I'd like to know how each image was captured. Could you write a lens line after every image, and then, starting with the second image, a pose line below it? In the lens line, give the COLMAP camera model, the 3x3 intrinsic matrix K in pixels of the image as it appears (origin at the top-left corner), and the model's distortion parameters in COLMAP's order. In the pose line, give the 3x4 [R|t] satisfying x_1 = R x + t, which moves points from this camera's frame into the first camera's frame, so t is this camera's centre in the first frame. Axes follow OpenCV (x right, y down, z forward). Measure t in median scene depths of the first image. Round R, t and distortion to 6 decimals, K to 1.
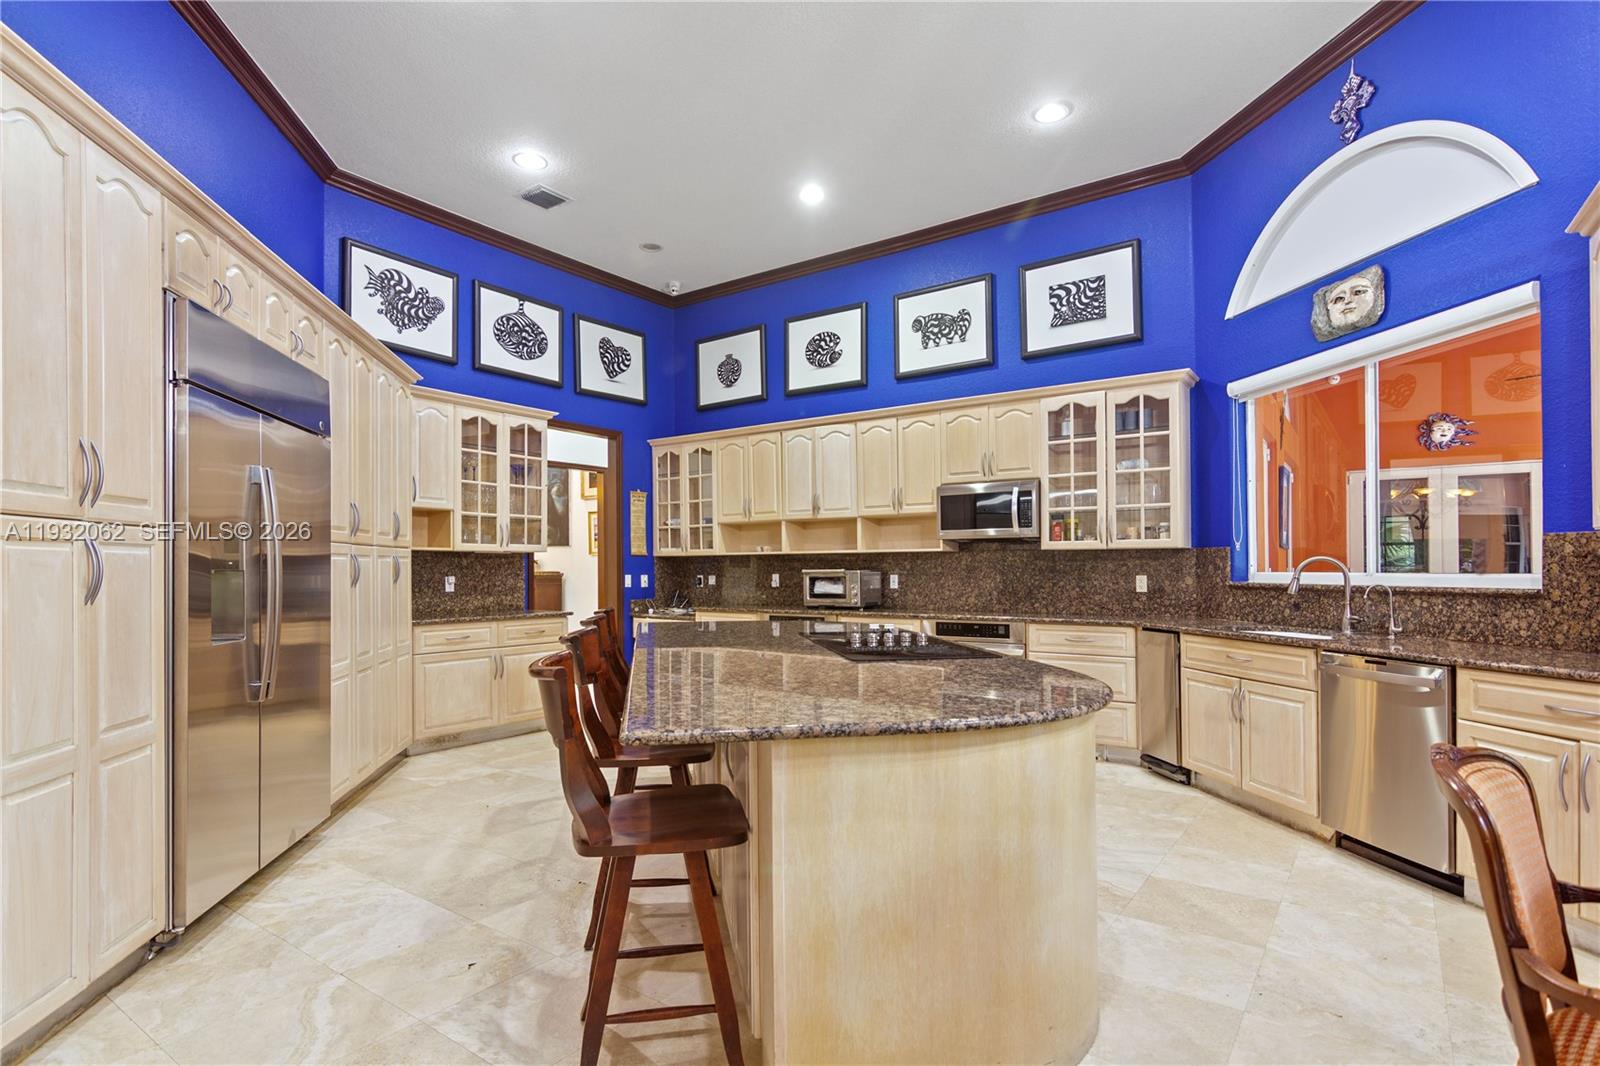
lens RADIAL K [[824.3, 0, 797.4], [0, 824.3, 566.6], [0, 0, 1]] dist [-0.001549, 0.000253]
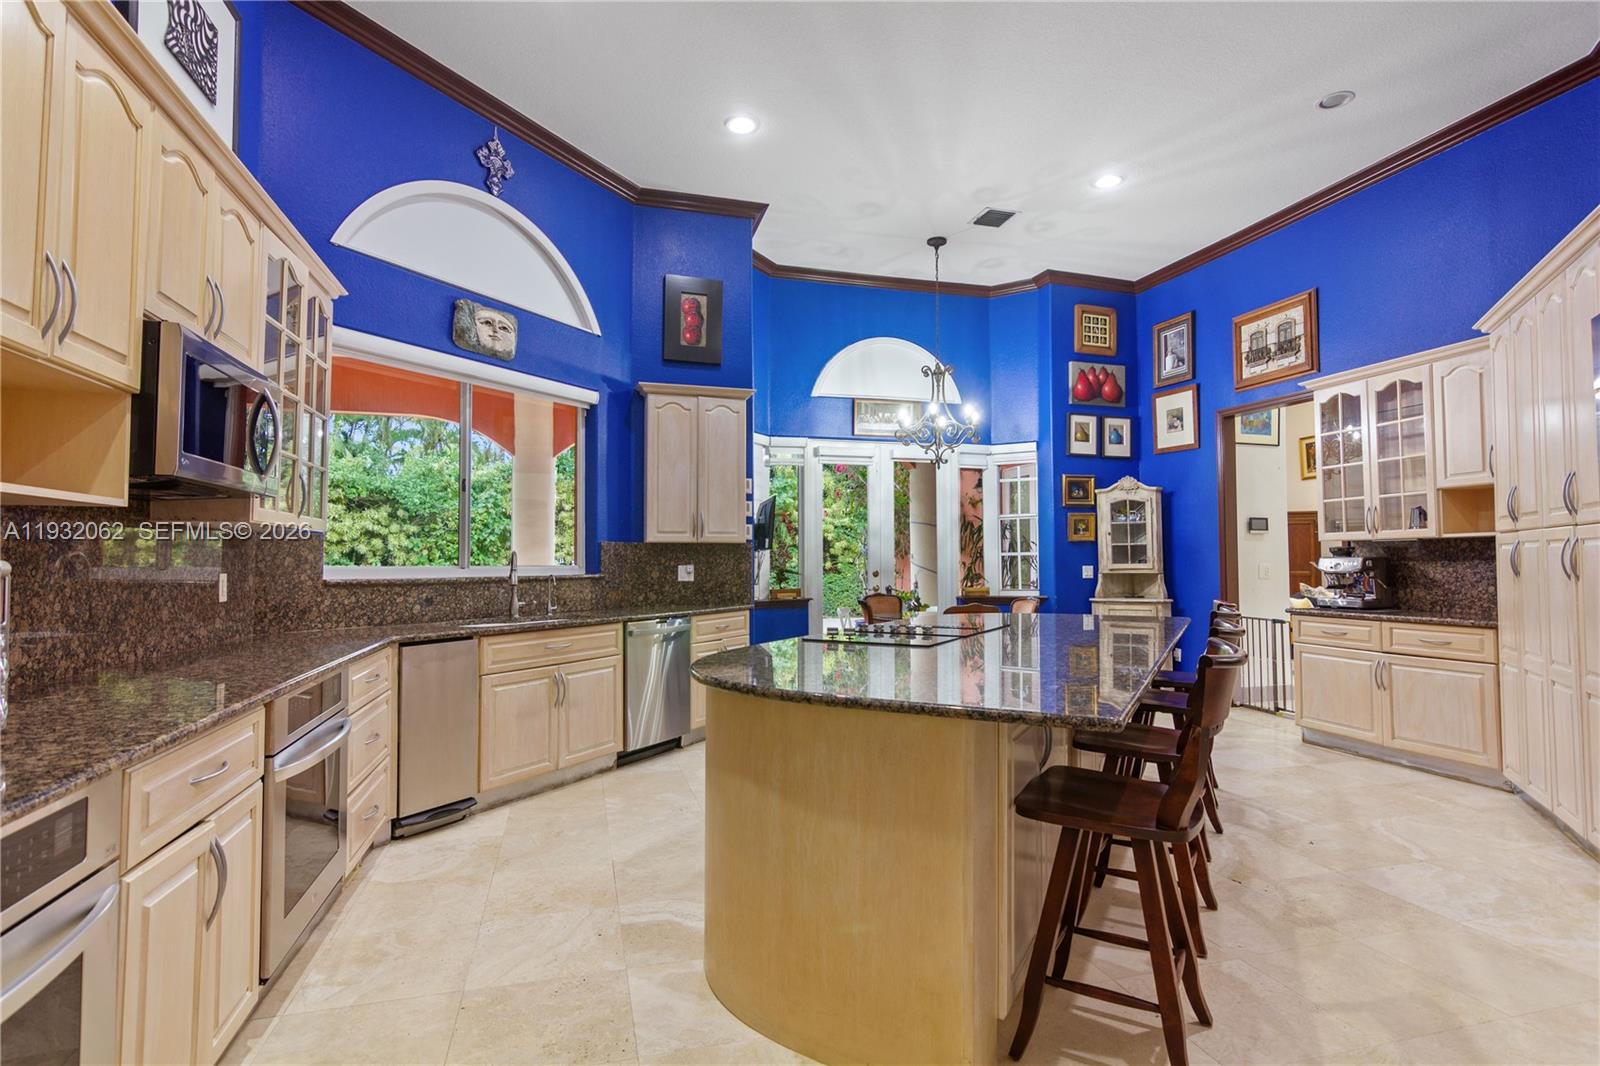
lens RADIAL K [[807.6, 0, 798.9], [0, 807.6, 523.0], [0, 0, 1]] dist [-0.000404, -0.000599]
pose [[-0.785479, 0.035236, 0.617885, -0.370844], [0.001835, 0.998506, -0.054608, 0.010392], [-0.618886, -0.041759, -0.784370, 1.687786]]
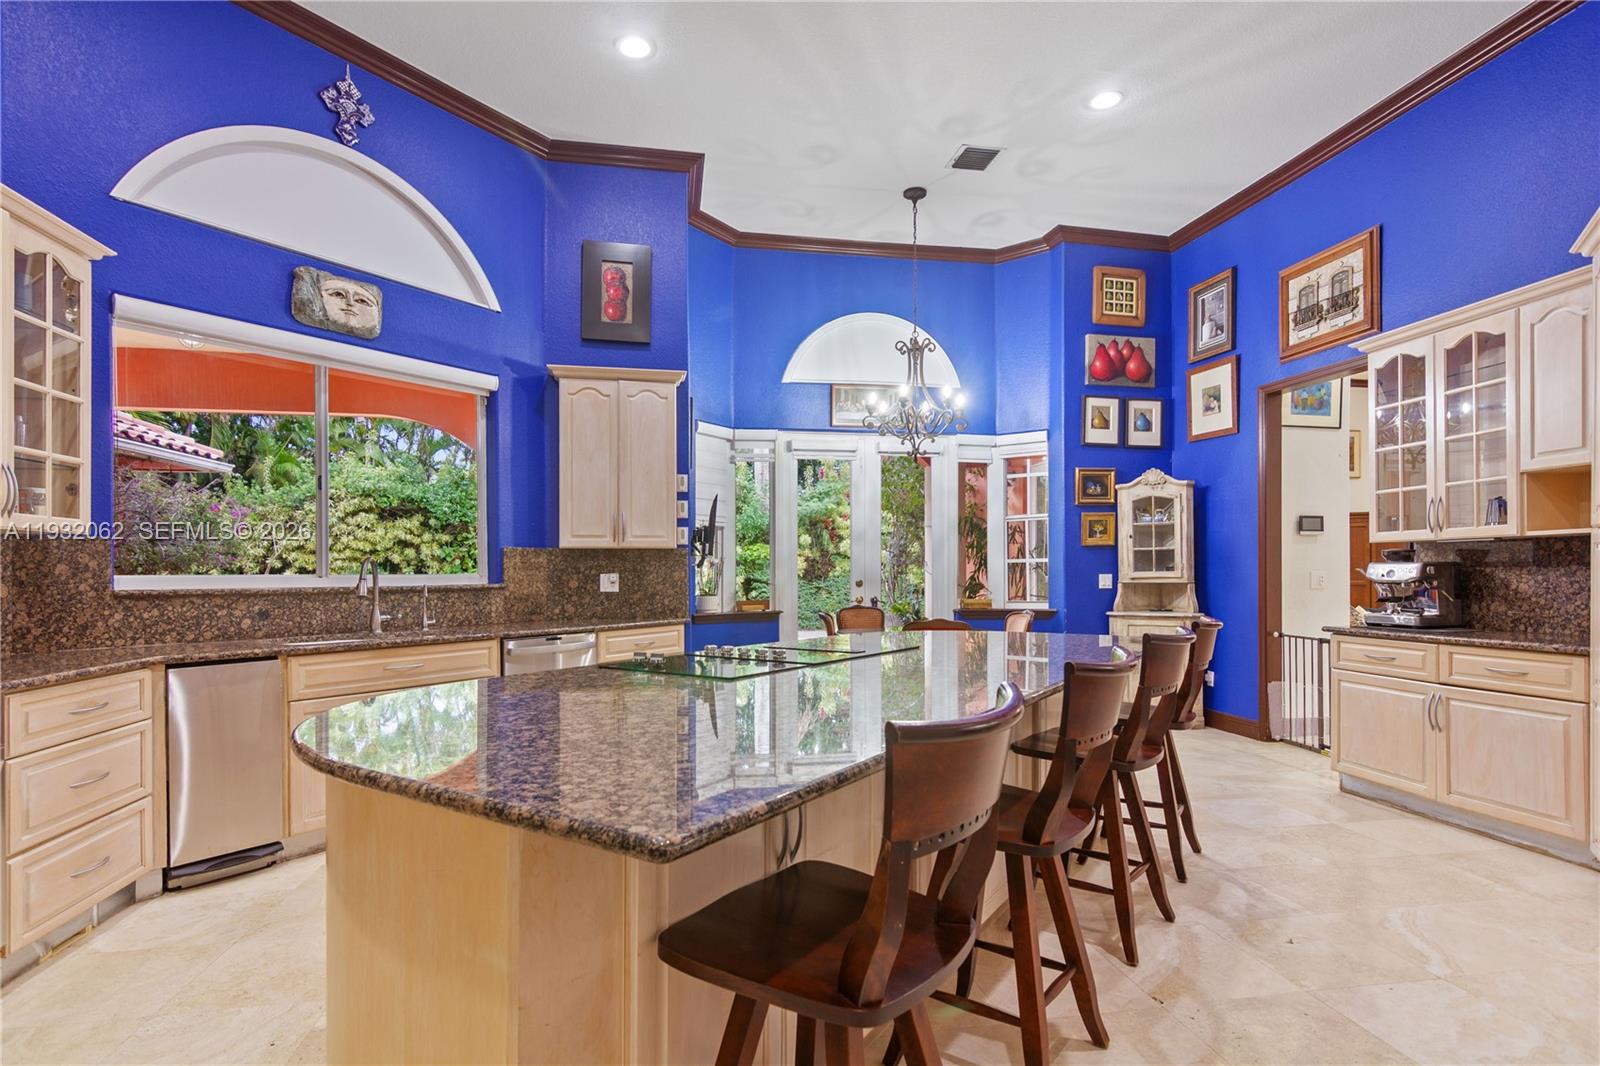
lens RADIAL K [[824.3, 0, 797.4], [0, 824.3, 566.6], [0, 0, 1]] dist [-0.001549, 0.000253]
pose [[-0.720486, 0.010728, 0.693386, -0.433077], [0.002699, 0.999916, -0.012666, 0.012625], [-0.693464, -0.007254, -0.720455, 1.404078]]
